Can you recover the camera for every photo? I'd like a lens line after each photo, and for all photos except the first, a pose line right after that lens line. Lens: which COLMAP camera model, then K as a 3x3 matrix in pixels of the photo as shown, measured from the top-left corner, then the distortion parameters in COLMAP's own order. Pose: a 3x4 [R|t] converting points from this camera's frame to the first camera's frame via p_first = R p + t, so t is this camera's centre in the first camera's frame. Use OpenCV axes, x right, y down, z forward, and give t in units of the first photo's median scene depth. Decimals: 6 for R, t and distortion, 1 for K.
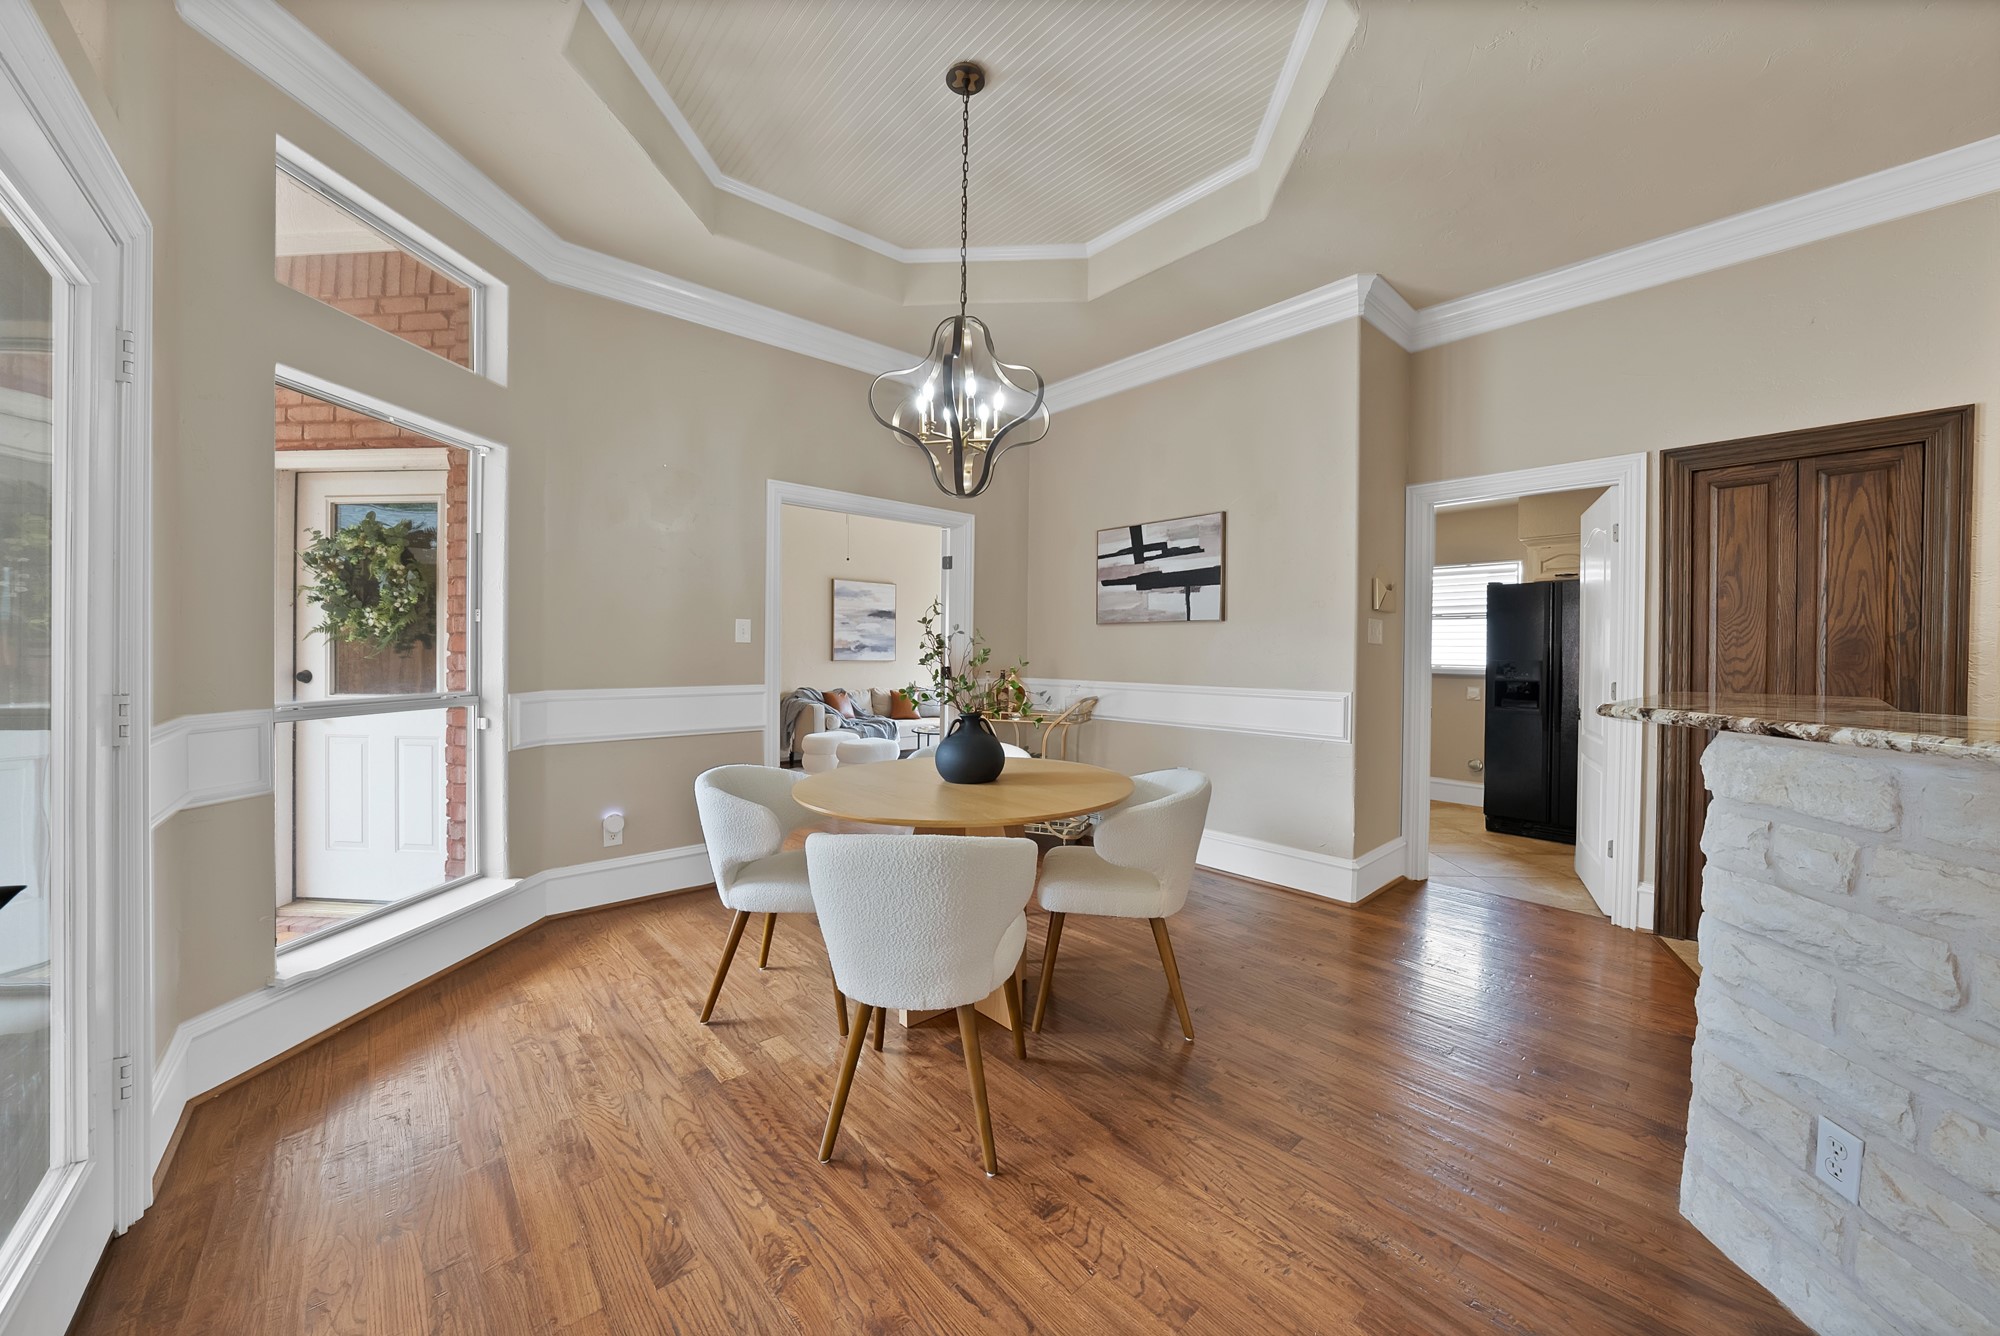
lens RADIAL K [[741.0, 0, 1007.1], [0, 741.0, 659.7], [0, 0, 1]] dist [-0.000371, 0.000010]
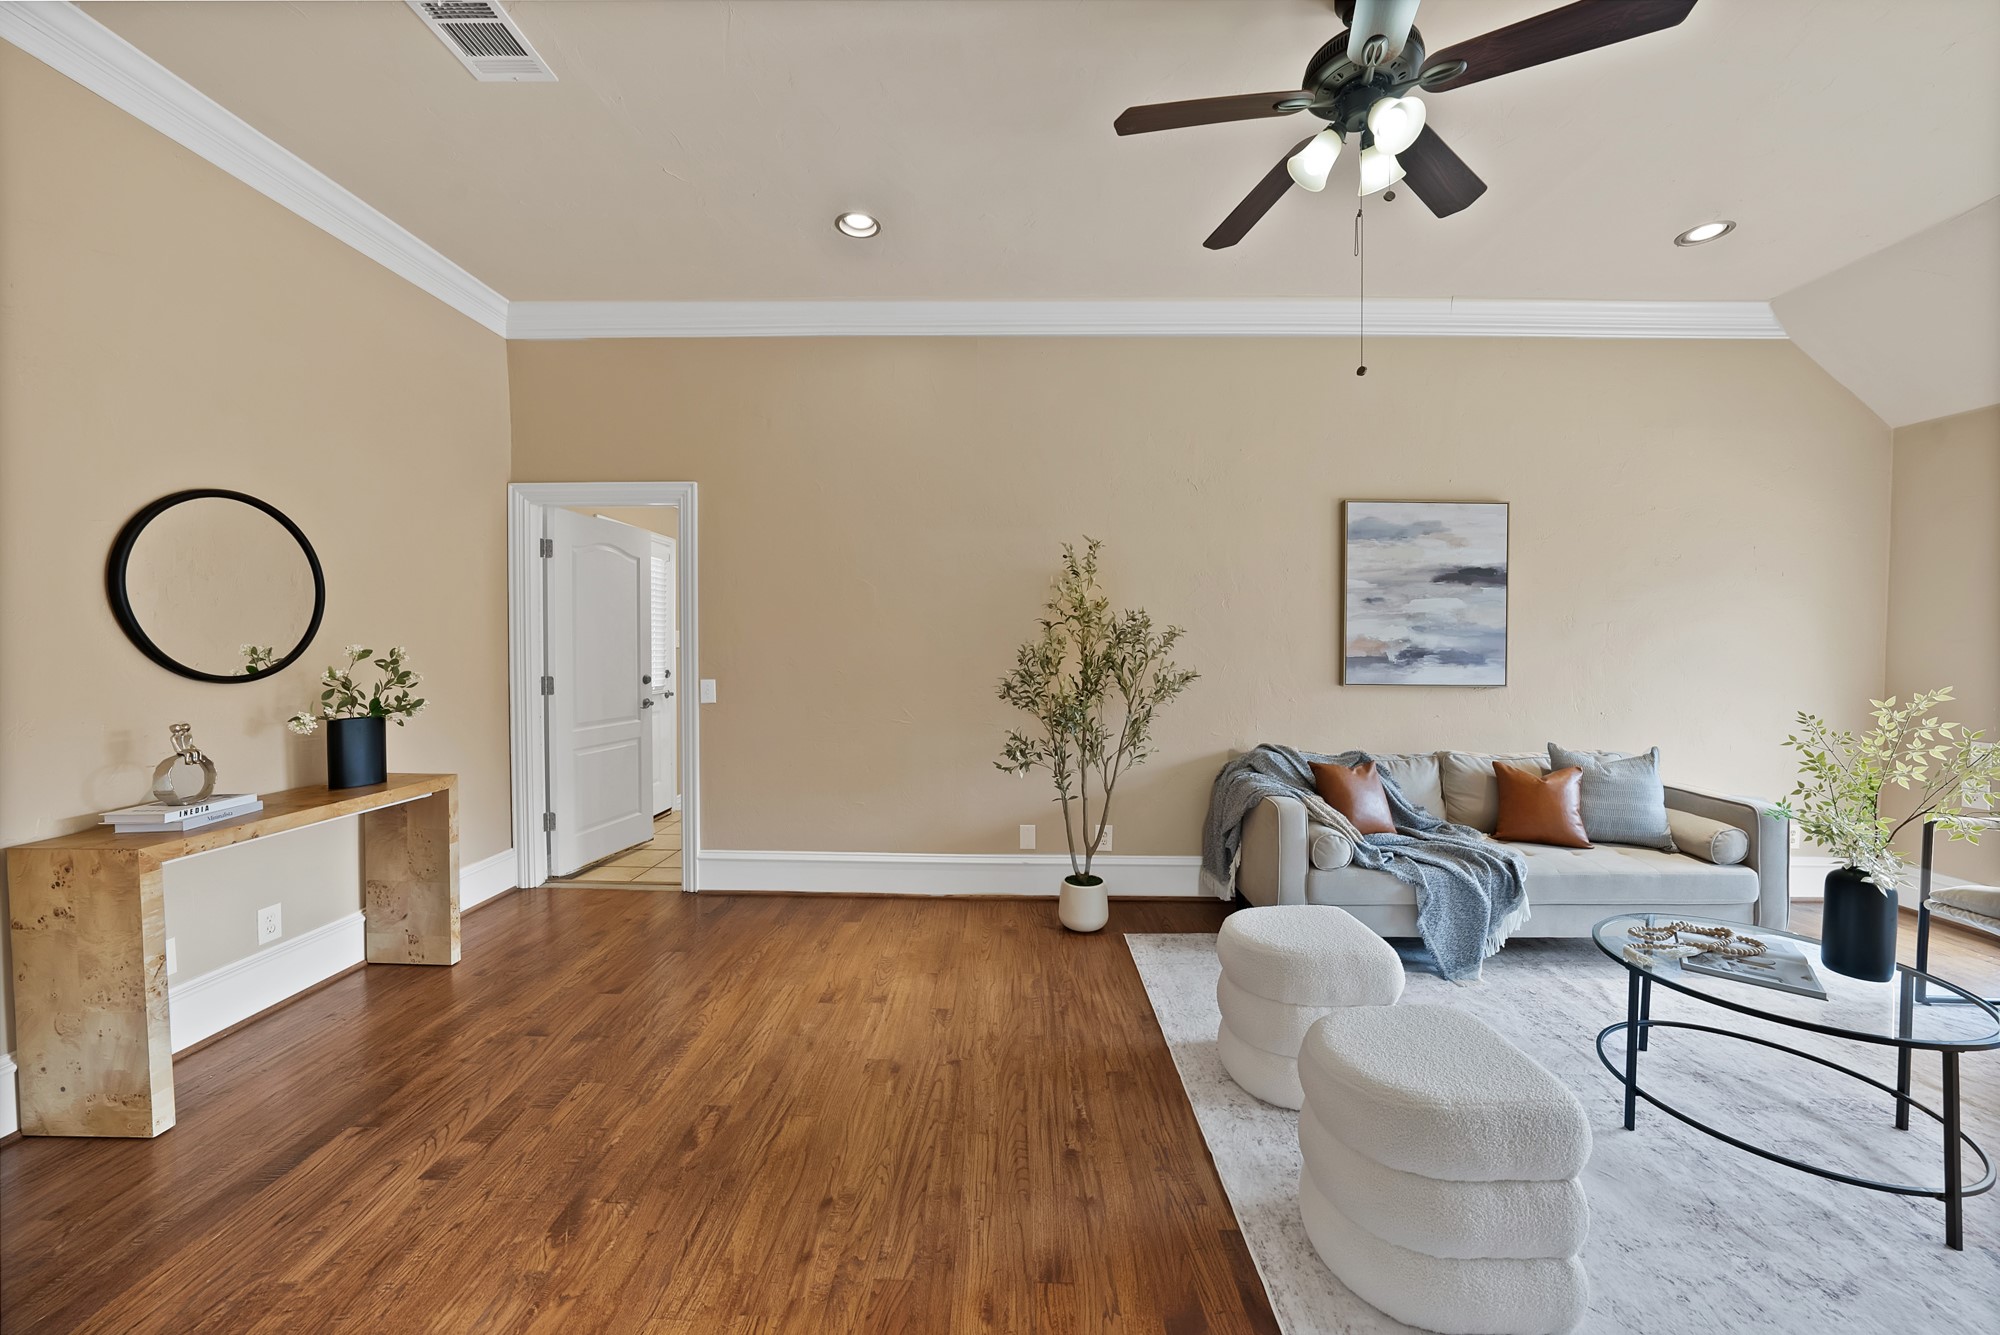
lens RADIAL K [[719.3, 0, 994.0], [0, 719.3, 660.8], [0, 0, 1]] dist [-0.010456, 0.000075]
pose [[0.740533, 0.007136, -0.671982, -0.185323], [0.000789, 0.999934, 0.011487, -0.034371], [0.672019, -0.009037, 0.740479, 0.997764]]
